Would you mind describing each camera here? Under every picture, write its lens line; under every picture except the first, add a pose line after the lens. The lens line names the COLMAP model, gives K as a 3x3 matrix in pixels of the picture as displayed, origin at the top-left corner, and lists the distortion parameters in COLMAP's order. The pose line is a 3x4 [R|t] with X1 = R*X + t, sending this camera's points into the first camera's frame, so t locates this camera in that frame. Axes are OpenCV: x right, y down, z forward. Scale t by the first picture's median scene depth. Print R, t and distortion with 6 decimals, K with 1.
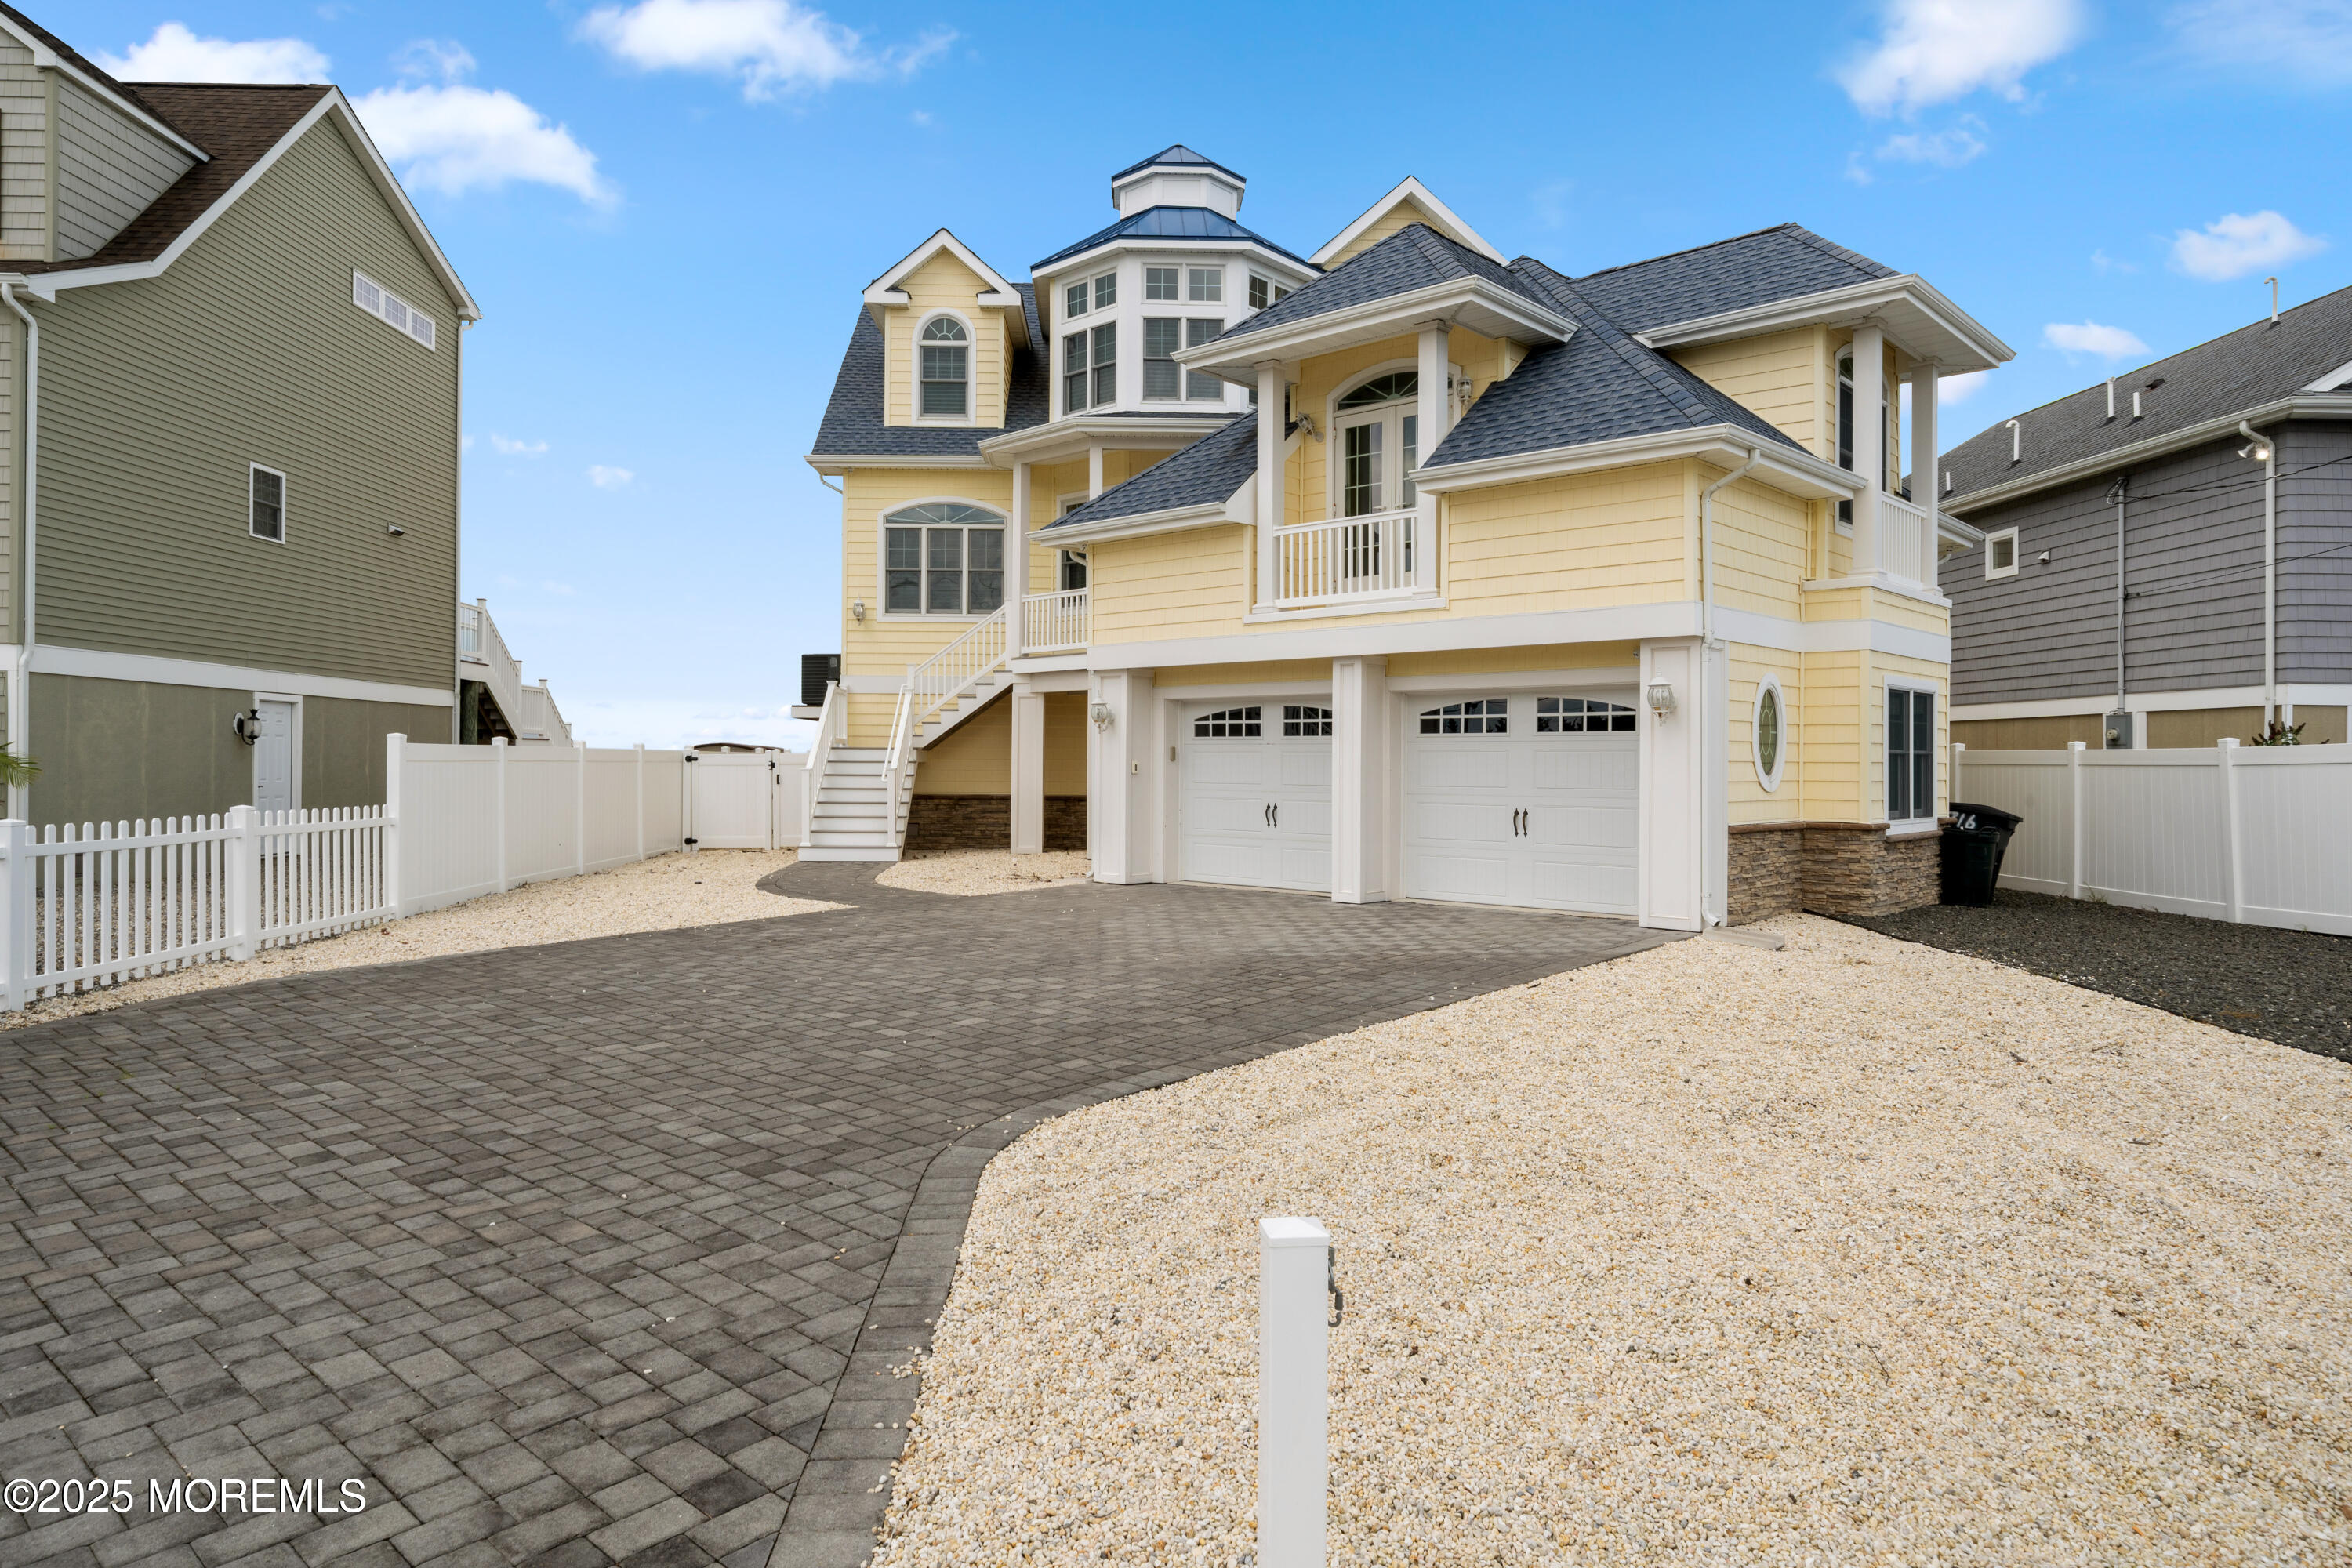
lens RADIAL K [[1424.8, 0, 1177.8], [0, 1424.8, 796.3], [0, 0, 1]] dist [-0.000652, 0.002755]
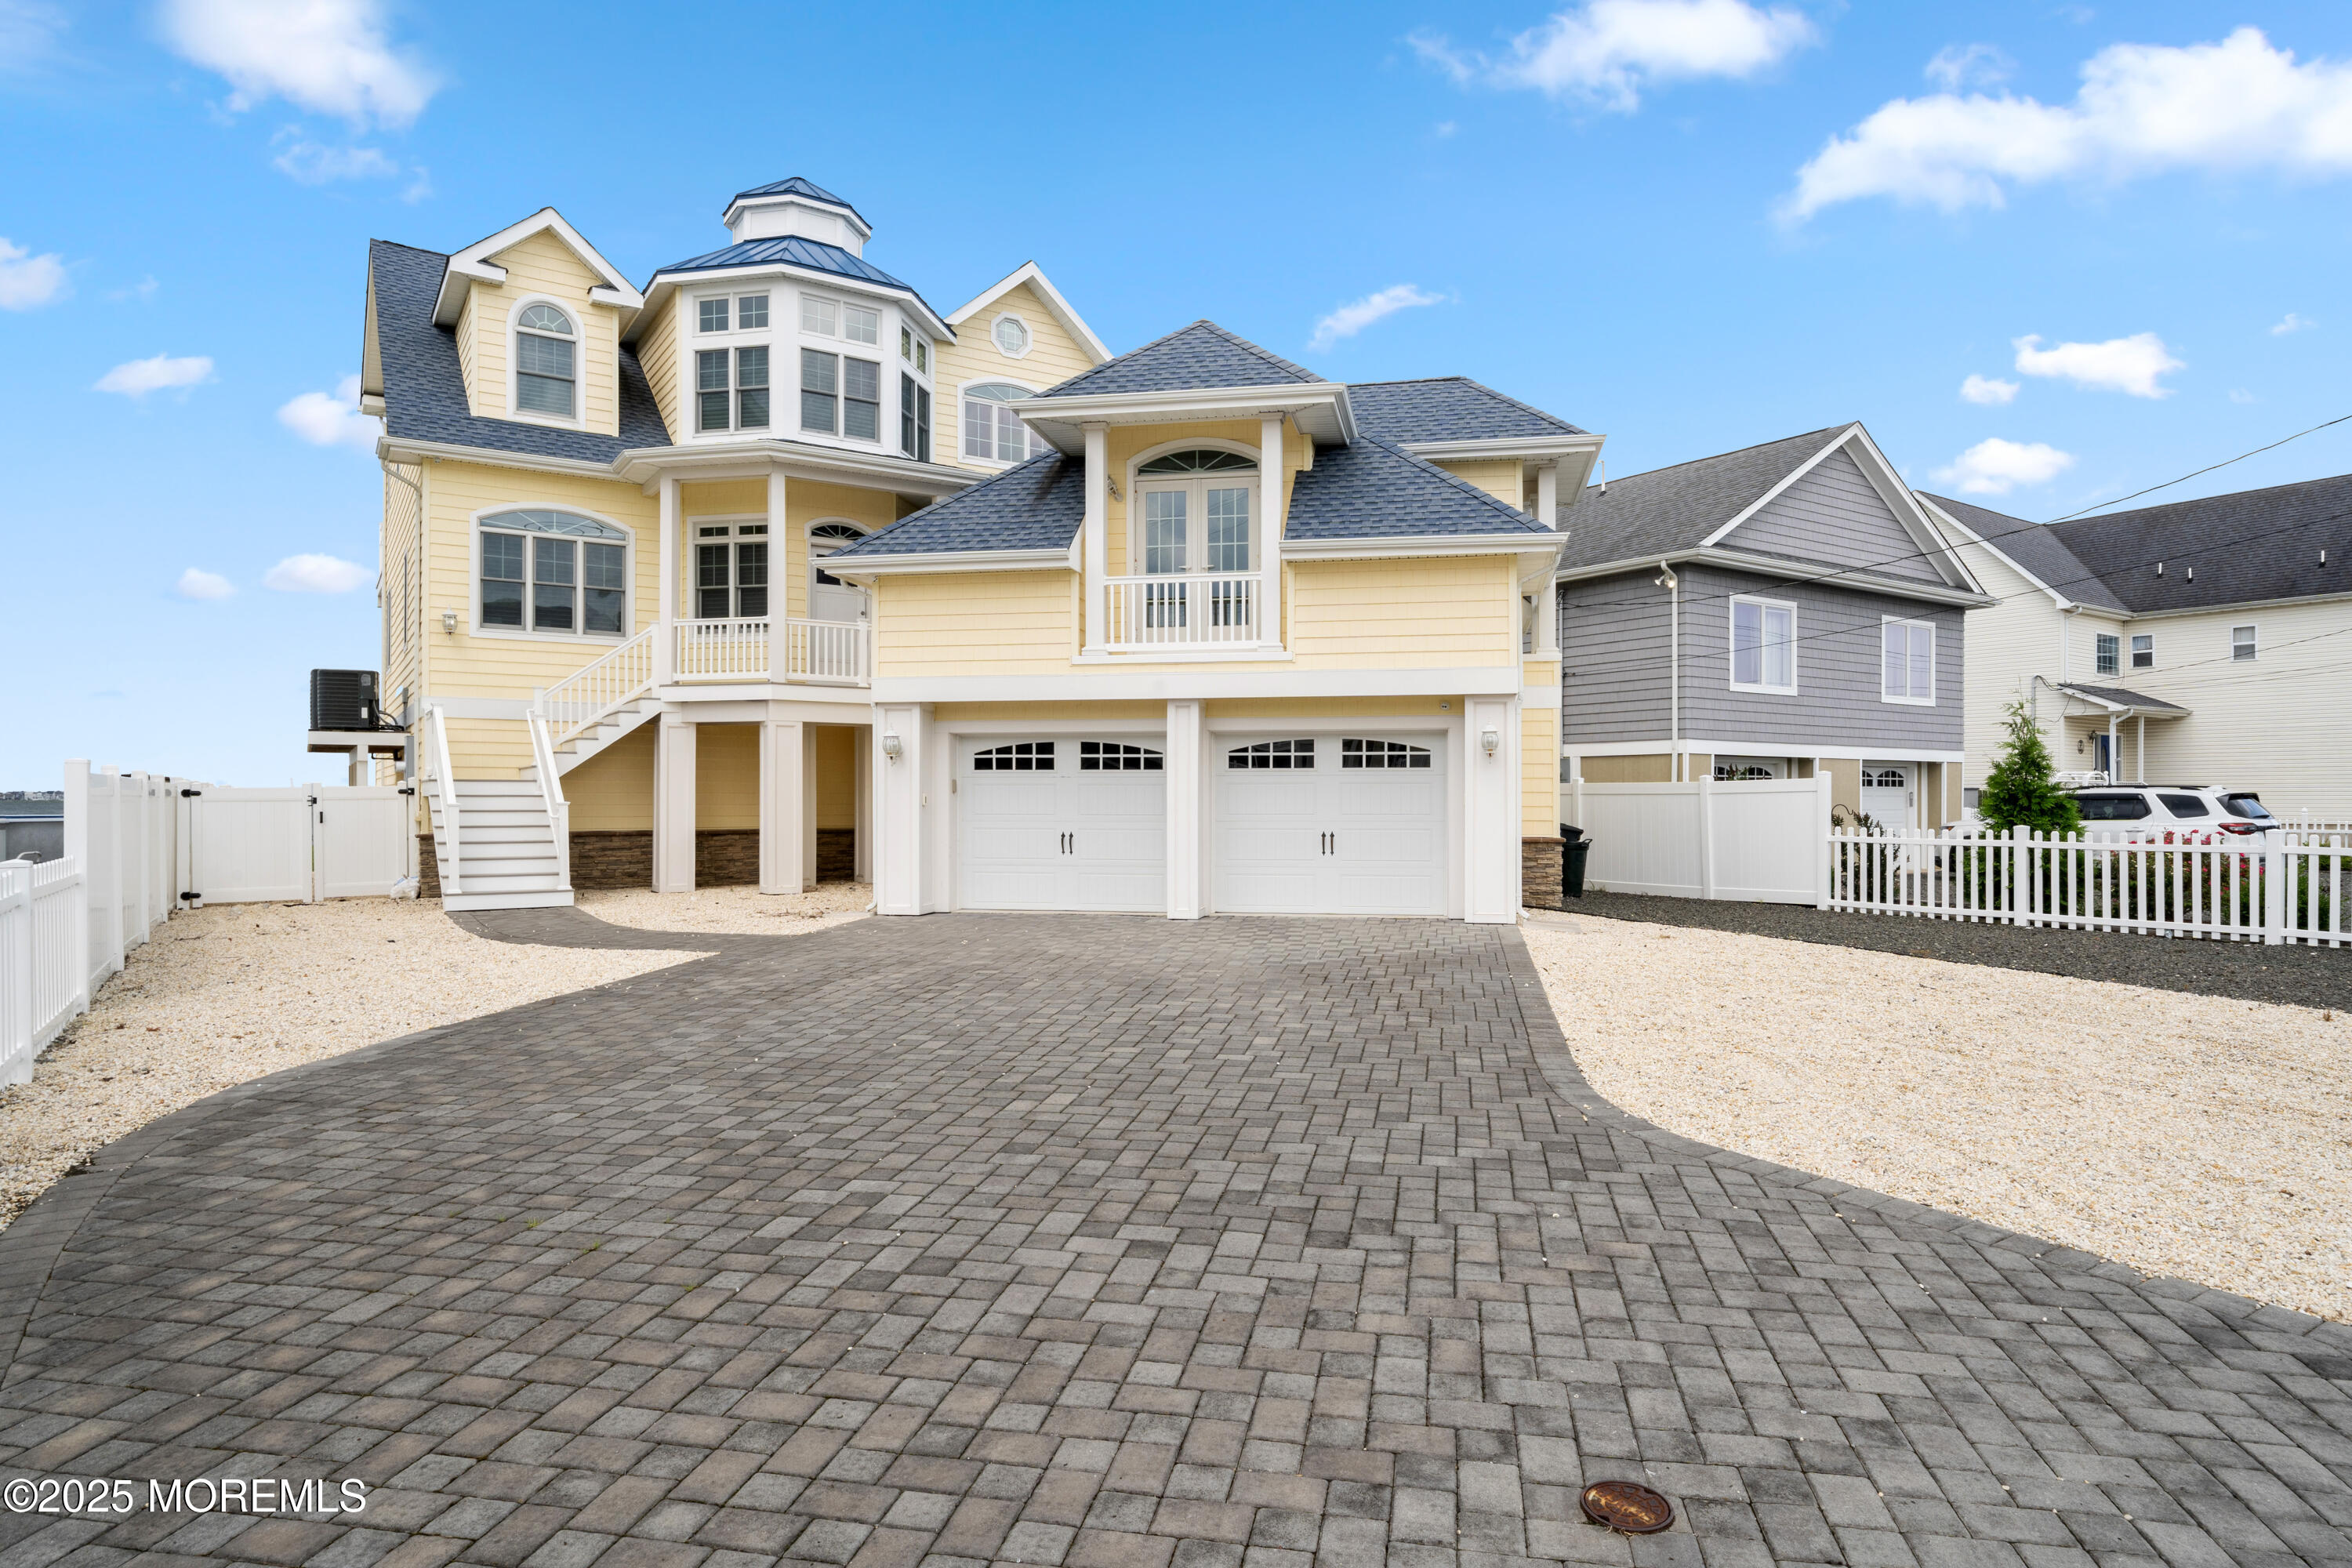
lens RADIAL K [[1319.6, 0, 1112.8], [0, 1319.6, 830.7], [0, 0, 1]] dist [0.005640, -0.000779]
pose [[0.847145, -0.017834, 0.531062, -0.421398], [0.016813, 0.999836, 0.006756, -0.002409], [-0.531095, 0.003205, 0.847306, 0.133185]]
